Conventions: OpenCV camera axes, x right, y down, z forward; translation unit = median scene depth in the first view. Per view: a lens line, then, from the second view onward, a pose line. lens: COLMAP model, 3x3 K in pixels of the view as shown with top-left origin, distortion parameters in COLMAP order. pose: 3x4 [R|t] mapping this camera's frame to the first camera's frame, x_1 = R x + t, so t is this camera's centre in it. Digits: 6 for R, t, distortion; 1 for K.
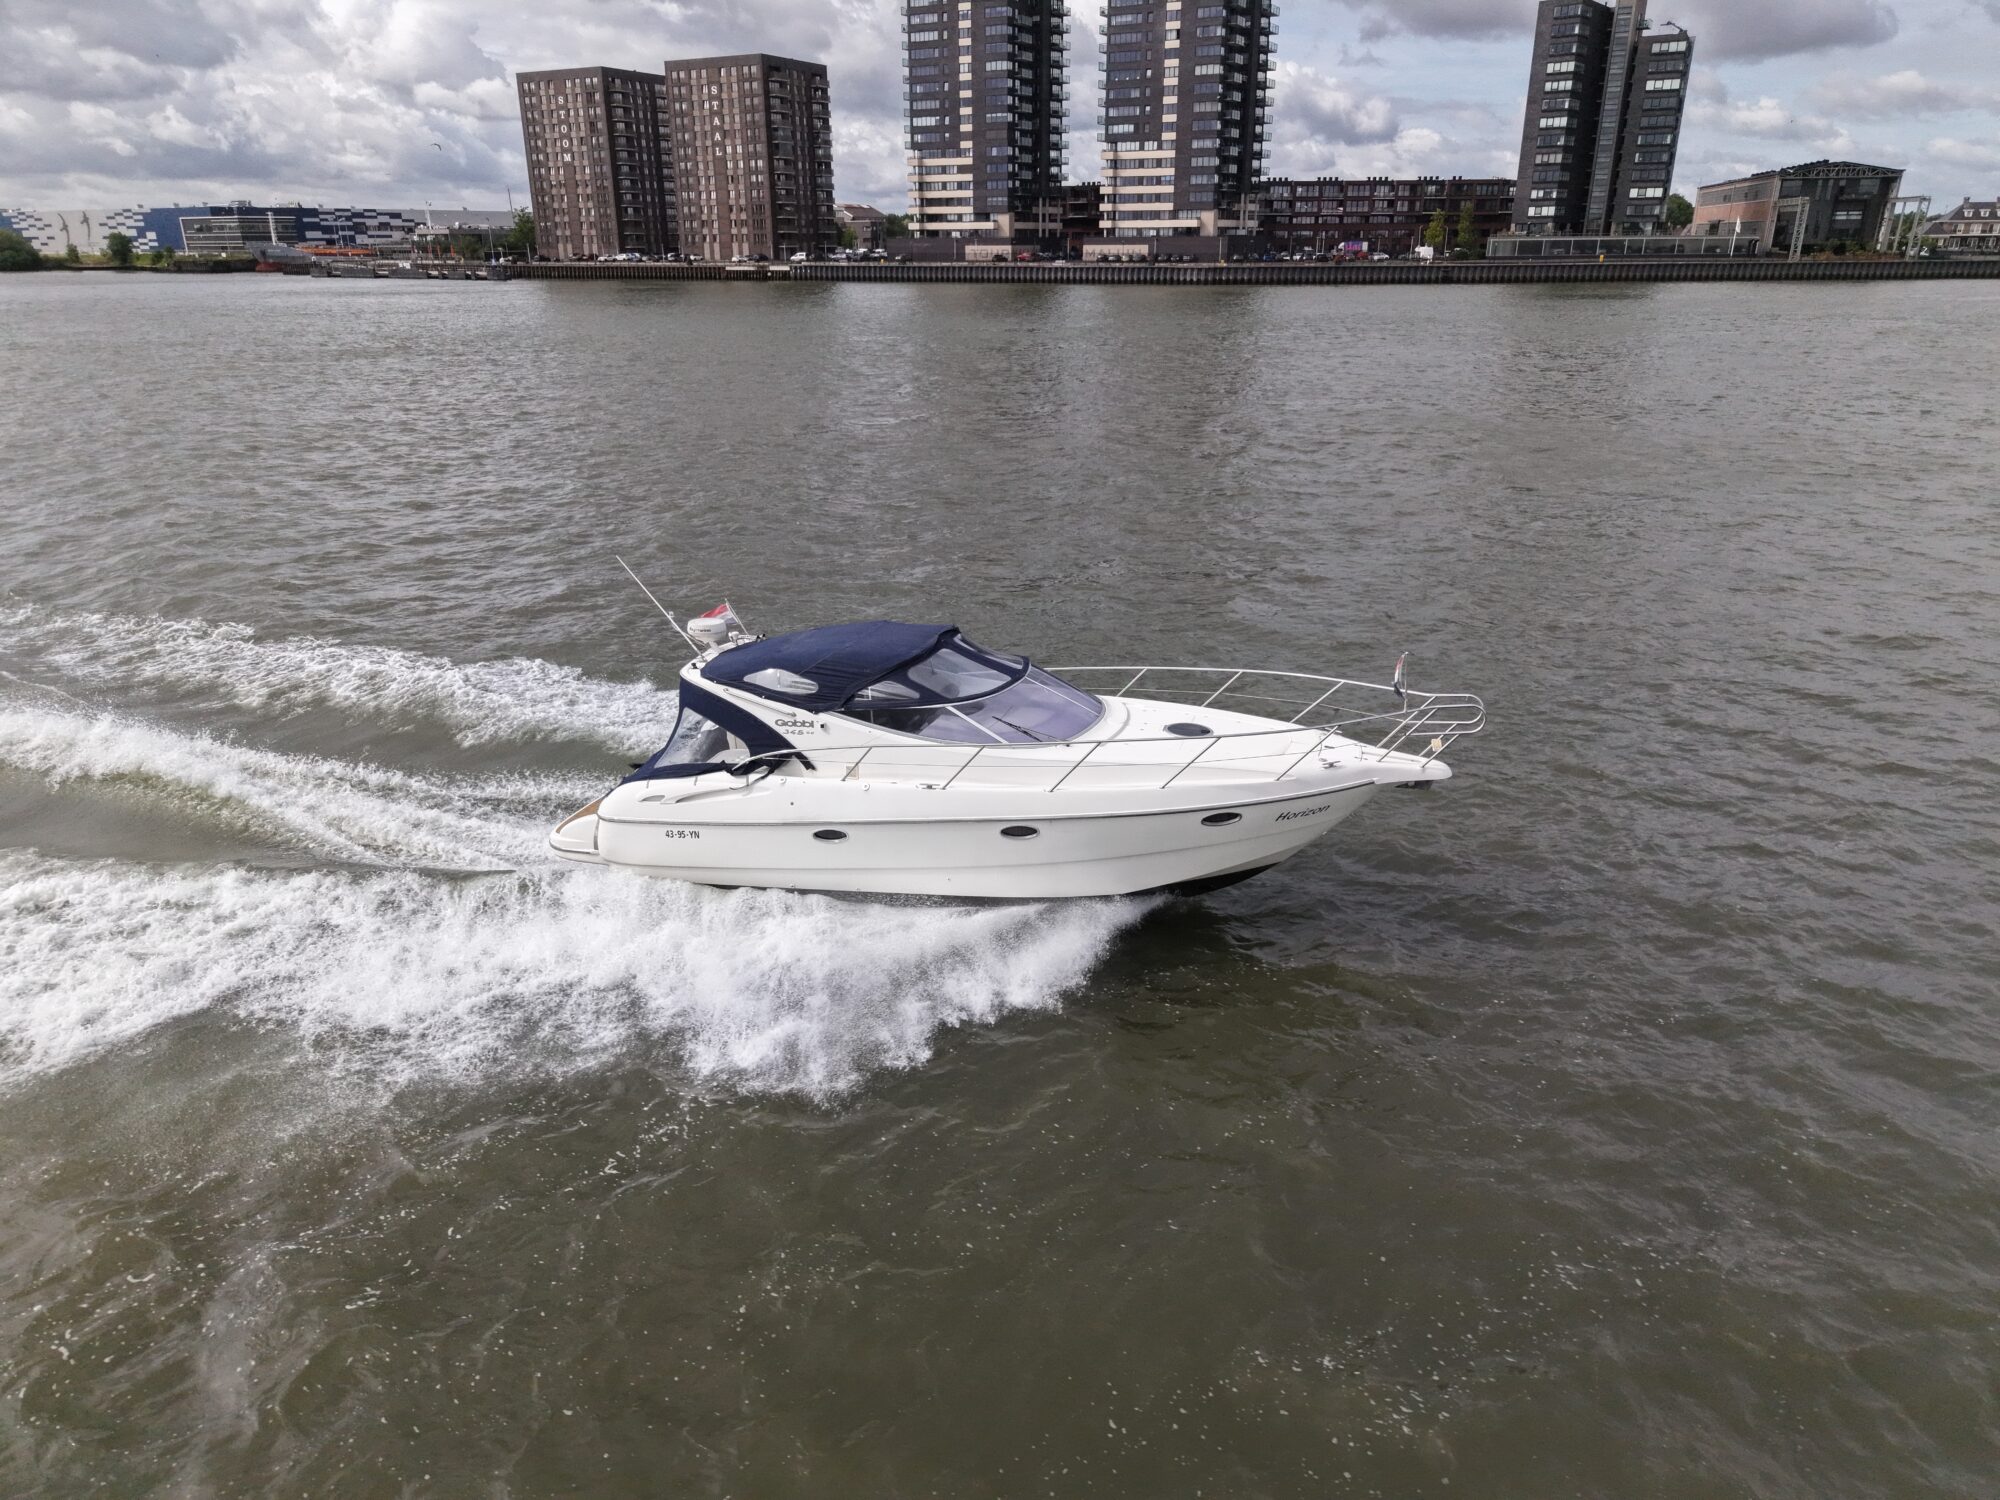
lens RADIAL K [[1301.1, 0, 1000.0], [0, 1301.1, 750.0], [0, 0, 1]] dist [0.003765, -0.000396]
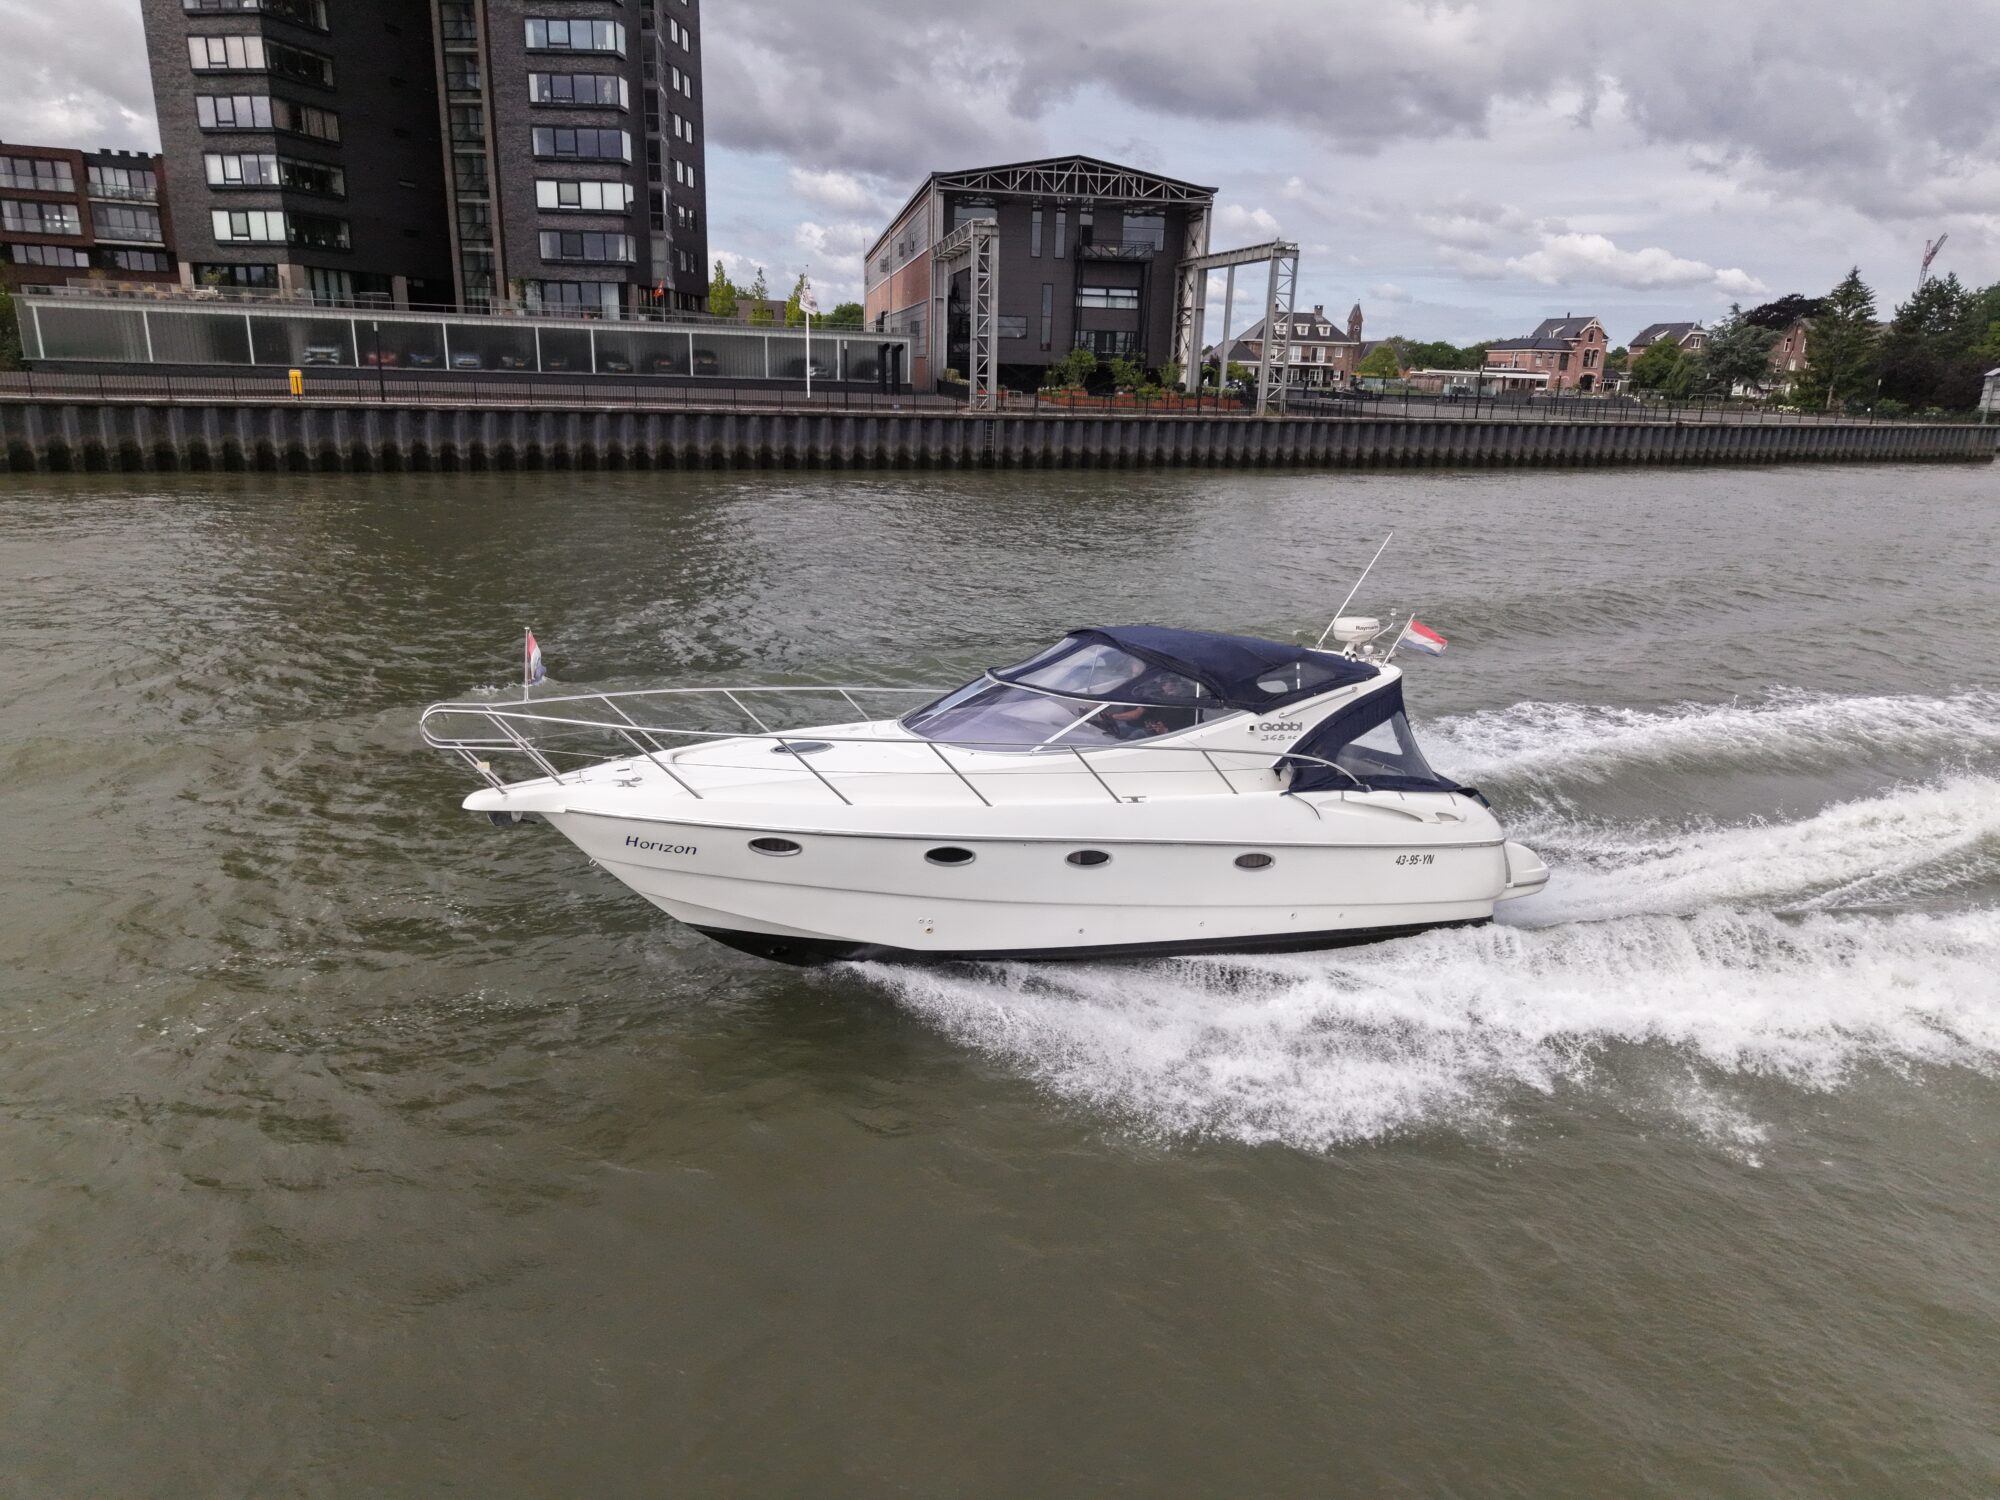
lens RADIAL K [[1301.1, 0, 1000.0], [0, 1301.1, 750.0], [0, 0, 1]] dist [0.003765, -0.000396]
pose [[0.896814, -0.091238, 0.432898, 0.434645], [0.124293, 0.991054, -0.048617, -0.257016], [-0.424590, 0.097406, 0.900131, 0.667443]]
